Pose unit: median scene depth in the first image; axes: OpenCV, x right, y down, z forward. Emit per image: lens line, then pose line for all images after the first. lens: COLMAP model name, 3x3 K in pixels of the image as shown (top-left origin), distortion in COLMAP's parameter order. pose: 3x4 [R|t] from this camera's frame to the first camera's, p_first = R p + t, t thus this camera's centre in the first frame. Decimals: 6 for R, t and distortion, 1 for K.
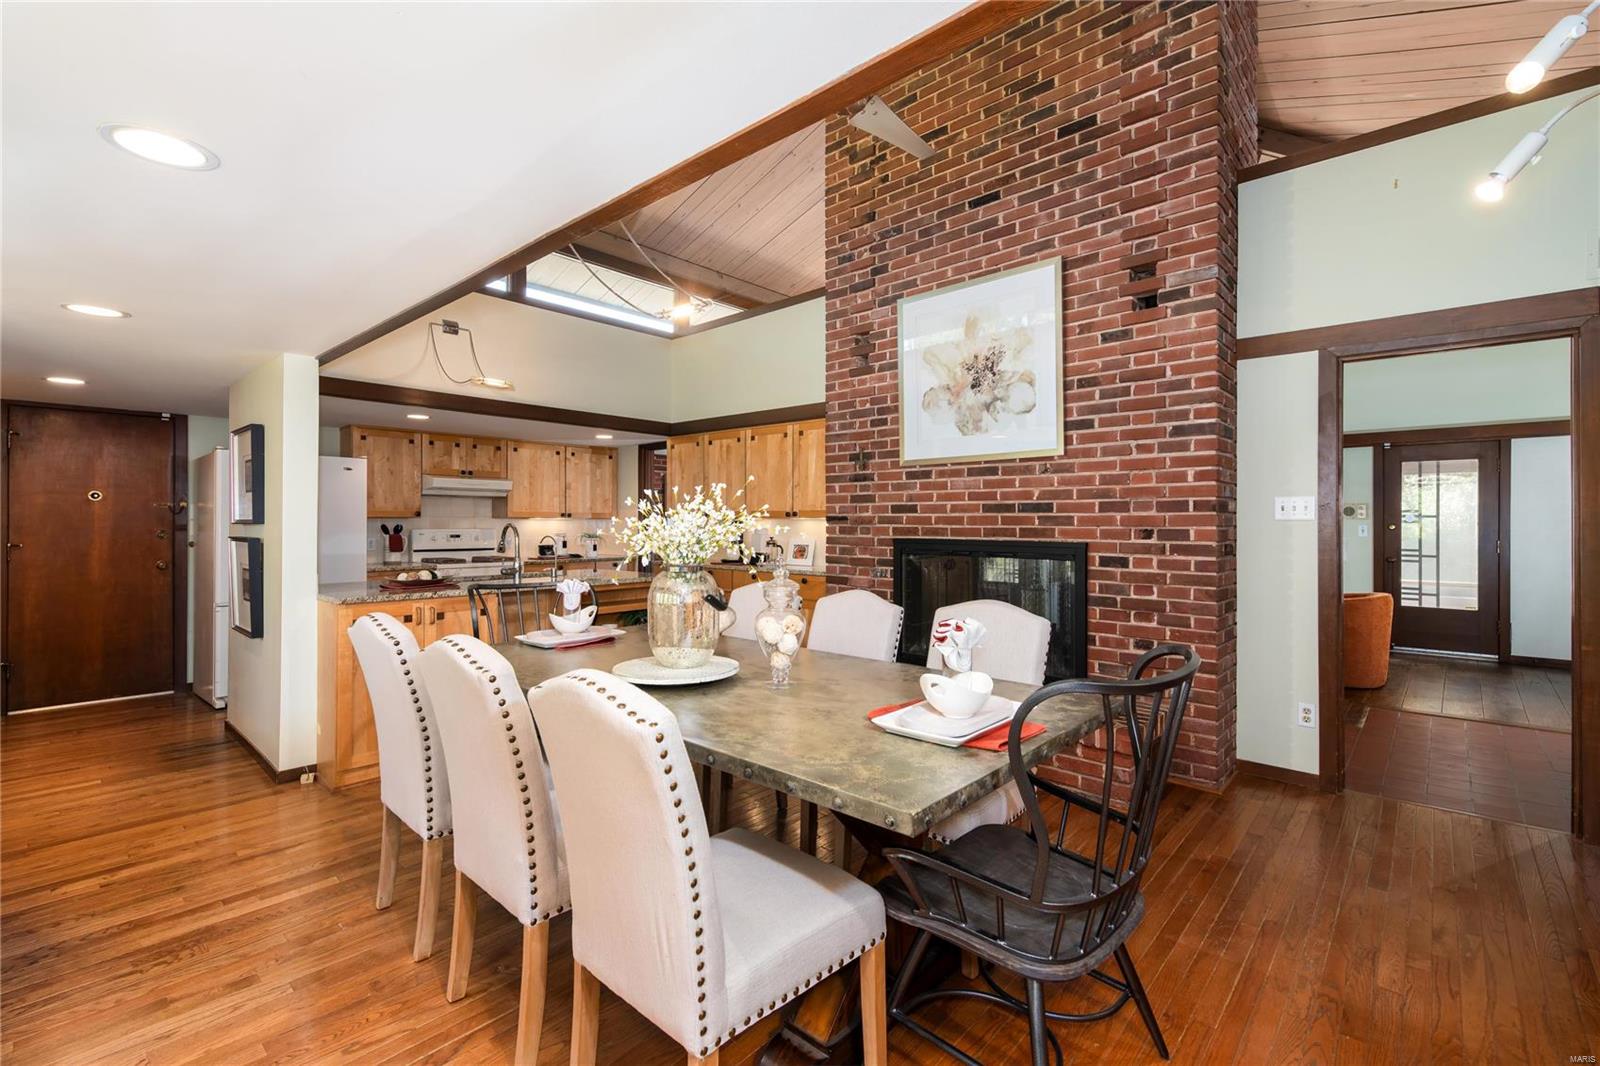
lens RADIAL K [[715.5, 0, 801.4], [0, 715.5, 525.1], [0, 0, 1]] dist [0.007297, -0.001502]
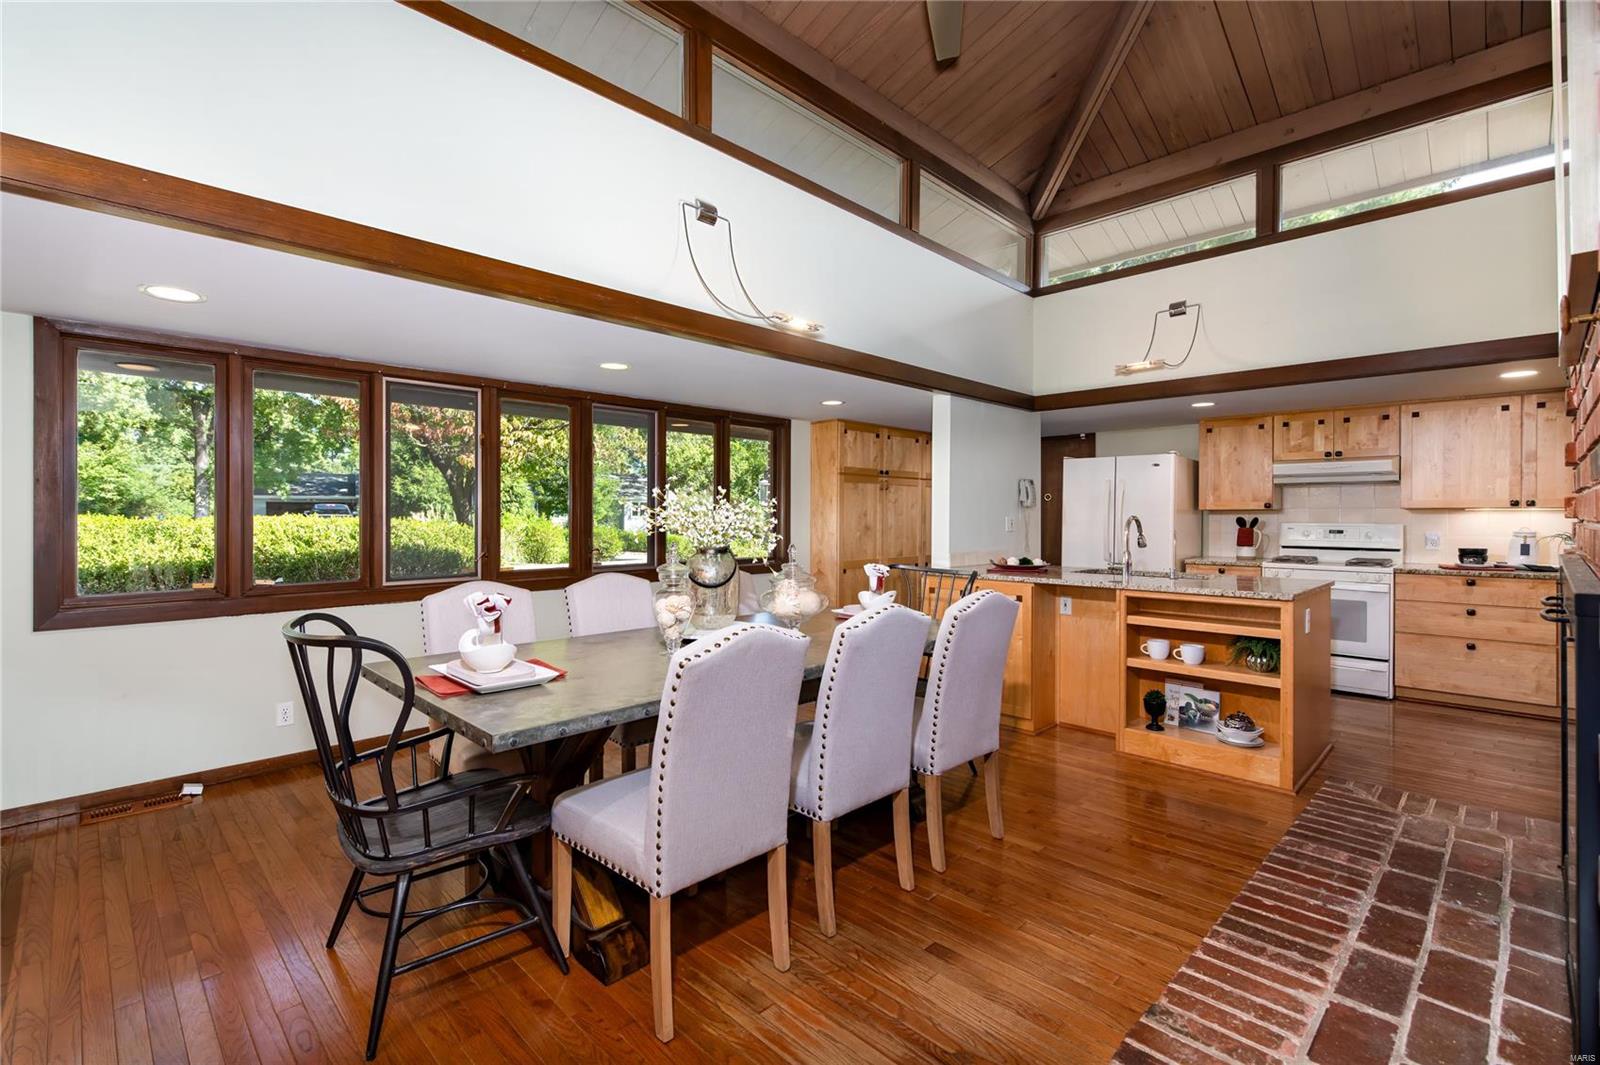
lens RADIAL K [[715.5, 0, 793.1], [0, 715.5, 519.2], [0, 0, 1]] dist [0.007297, -0.001502]
pose [[-0.053497, 0.002903, -0.998564, 0.542636], [-0.003262, 0.999990, 0.003082, 0.000412], [0.998563, 0.003422, -0.053487, 0.610779]]
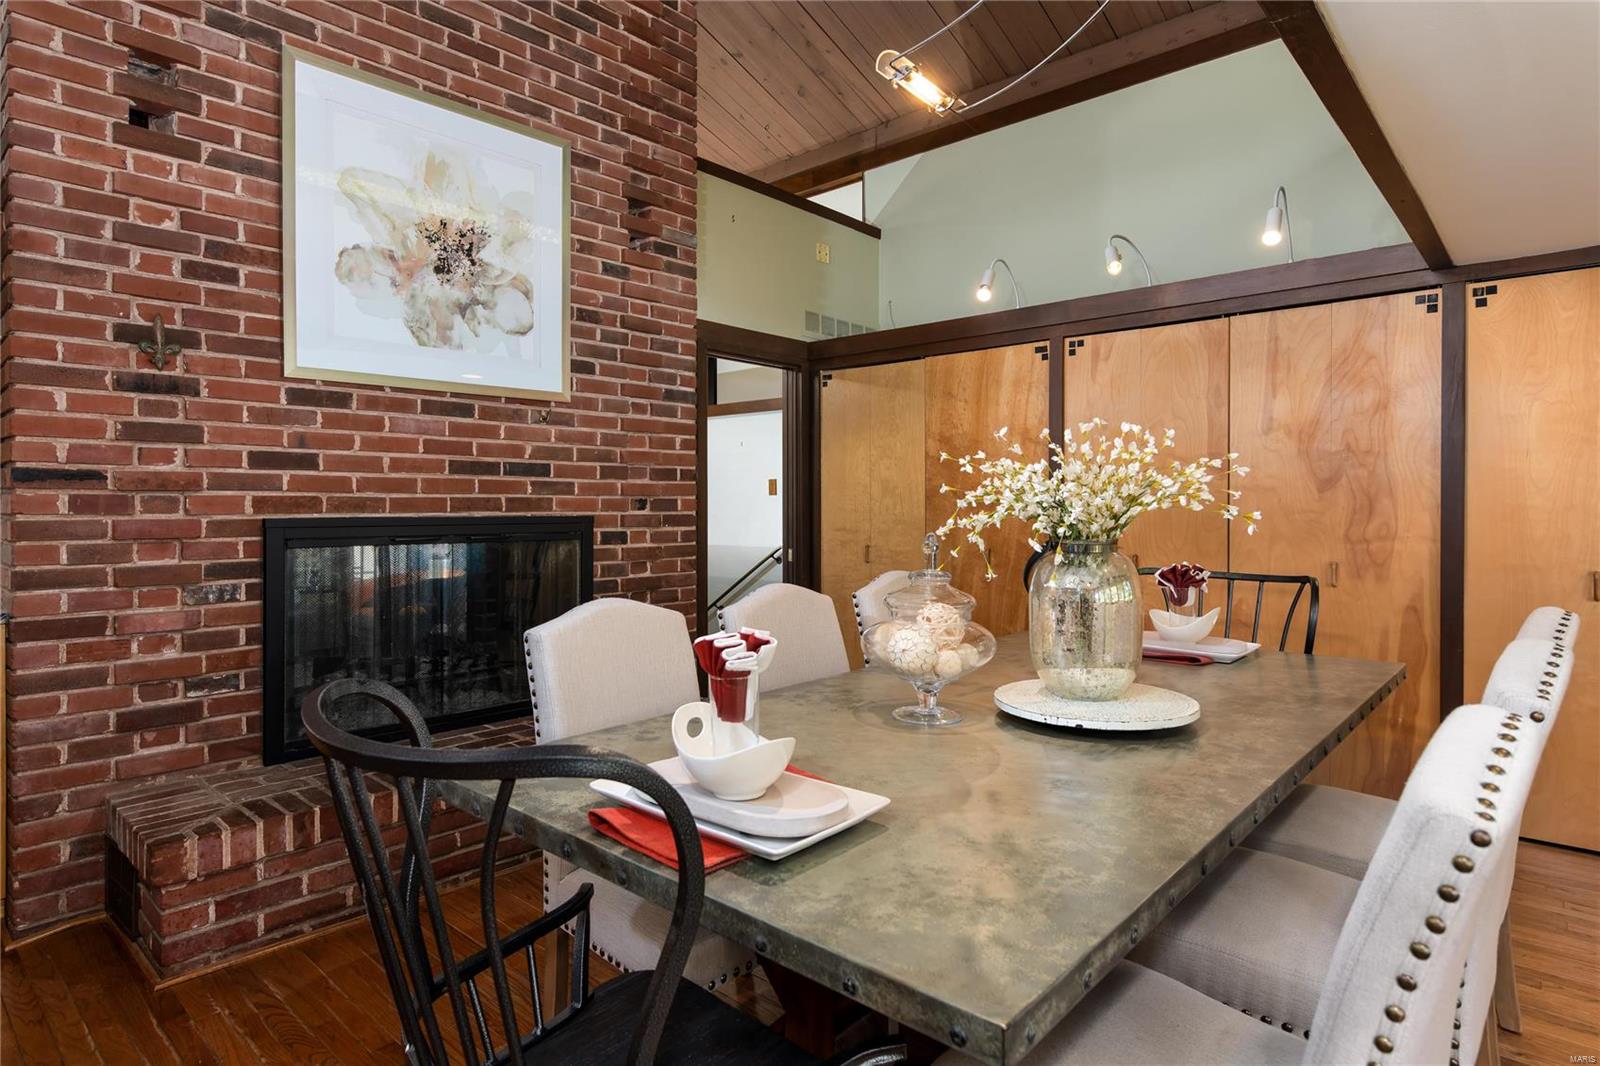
lens RADIAL K [[867.4, 0, 776.2], [0, 867.4, 509.0], [0, 0, 1]] dist [0.002376, 0.000230]
pose [[0.007880, -0.011213, 0.999906, -0.470968], [0.000572, 0.999937, 0.011209, 0.004901], [-0.999969, 0.000483, 0.007886, 0.644939]]
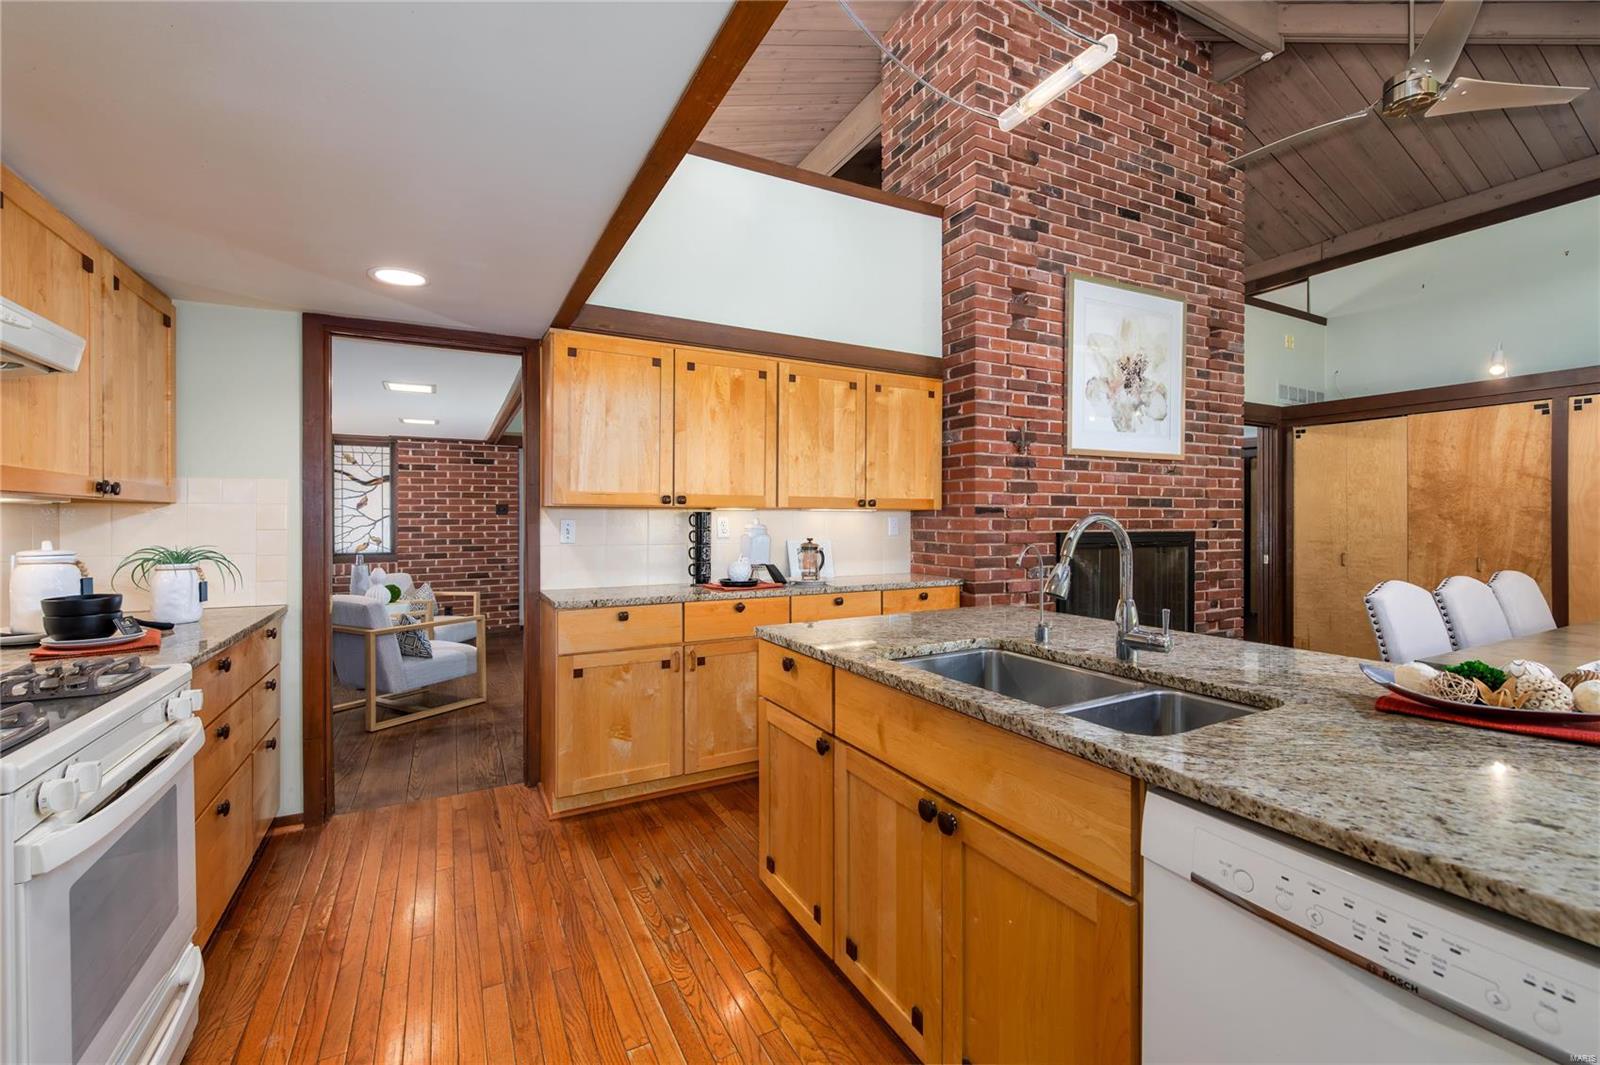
lens RADIAL K [[659.0, 0, 814.5], [0, 659.0, 521.3], [0, 0, 1]] dist [0.002434, -0.000027]
pose [[0.339772, -0.006414, 0.940486, -0.762143], [0.003654, 0.999978, 0.005500, -0.001906], [-0.940501, 0.001568, 0.339788, 1.012939]]
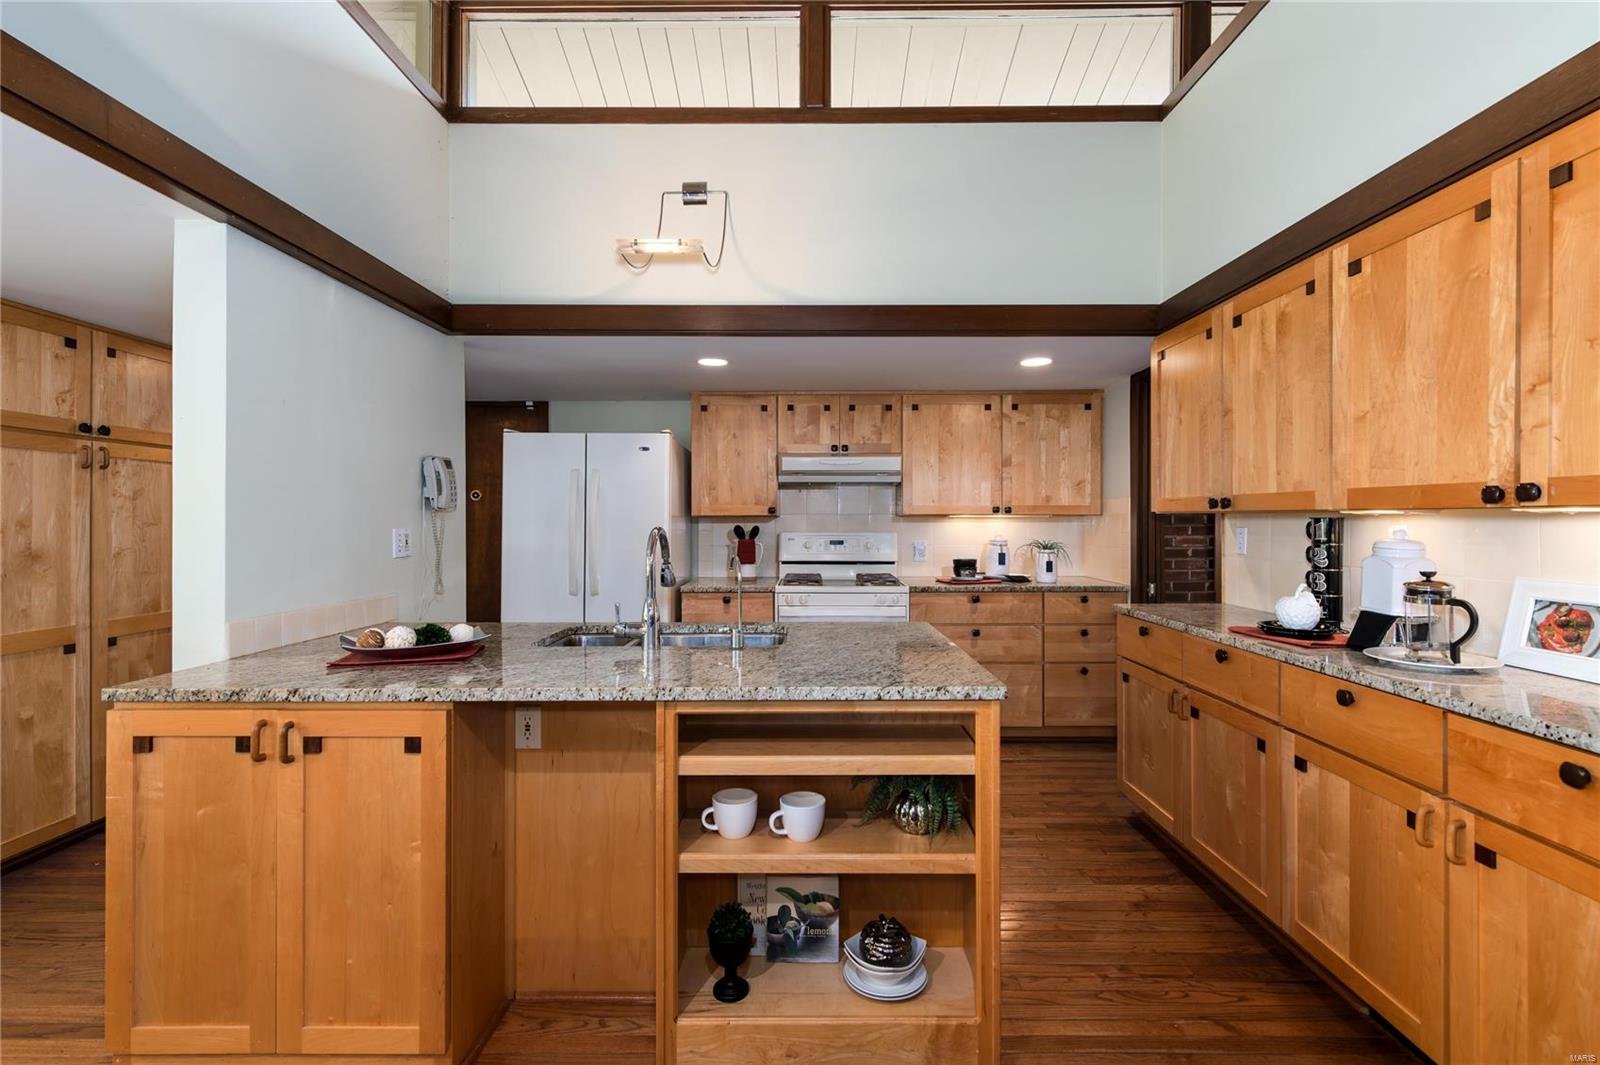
lens RADIAL K [[715.5, 0, 809.3], [0, 715.5, 521.5], [0, 0, 1]] dist [0.007297, -0.001502]
pose [[0.668049, -0.001763, -0.744115, 0.013495], [0.000826, 0.999998, -0.001628, -0.005491], [0.744117, 0.000473, 0.668050, 0.758439]]
